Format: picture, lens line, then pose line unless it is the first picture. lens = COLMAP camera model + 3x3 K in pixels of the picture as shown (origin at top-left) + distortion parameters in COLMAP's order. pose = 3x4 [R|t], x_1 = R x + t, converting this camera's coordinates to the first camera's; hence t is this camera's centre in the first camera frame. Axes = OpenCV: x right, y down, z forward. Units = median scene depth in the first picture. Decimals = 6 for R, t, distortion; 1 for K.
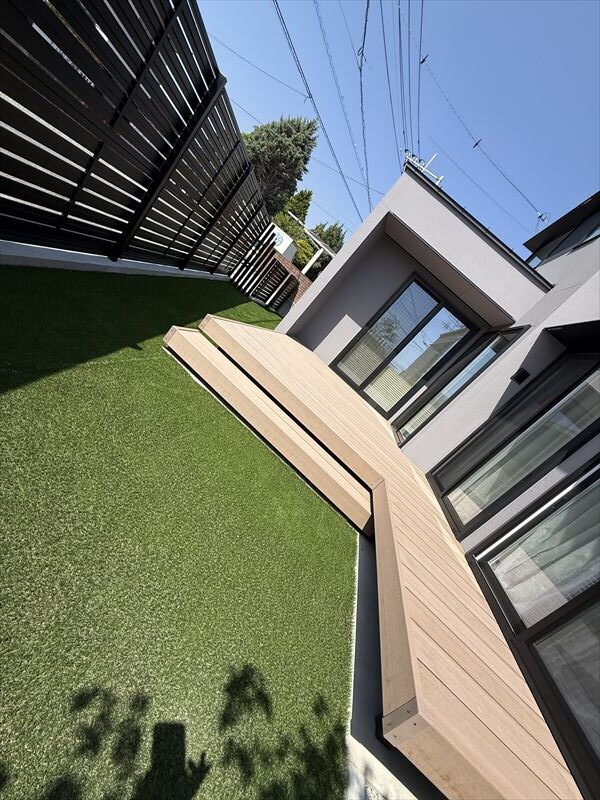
lens RADIAL K [[318.1, 0, 300.0], [0, 318.1, 400.0], [0, 0, 1]] dist [0.000119, 0.000155]
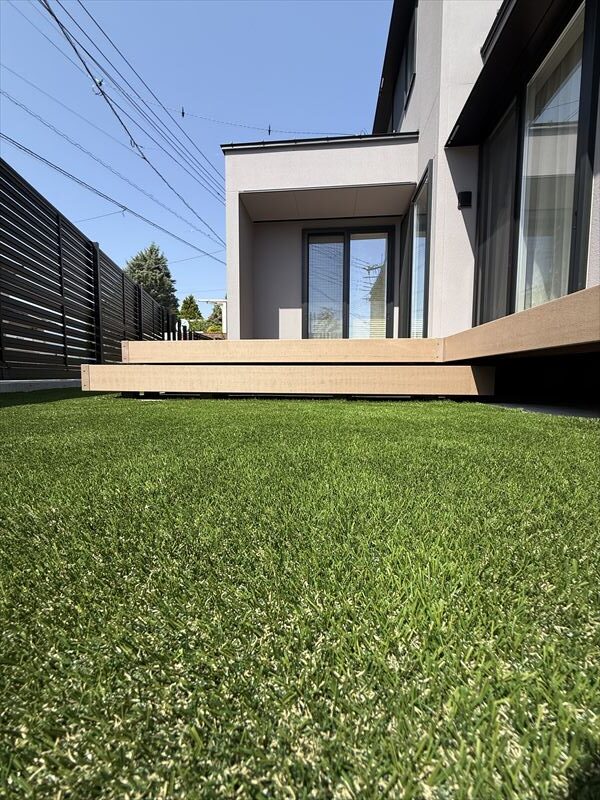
lens RADIAL K [[318.1, 0, 300.0], [0, 318.1, 400.0], [0, 0, 1]] dist [0.000119, 0.000155]
pose [[0.747431, -0.659584, 0.079346, -0.057307], [0.662864, 0.732476, -0.155212, 0.109922], [0.044256, 0.168606, 0.984690, 0.133680]]
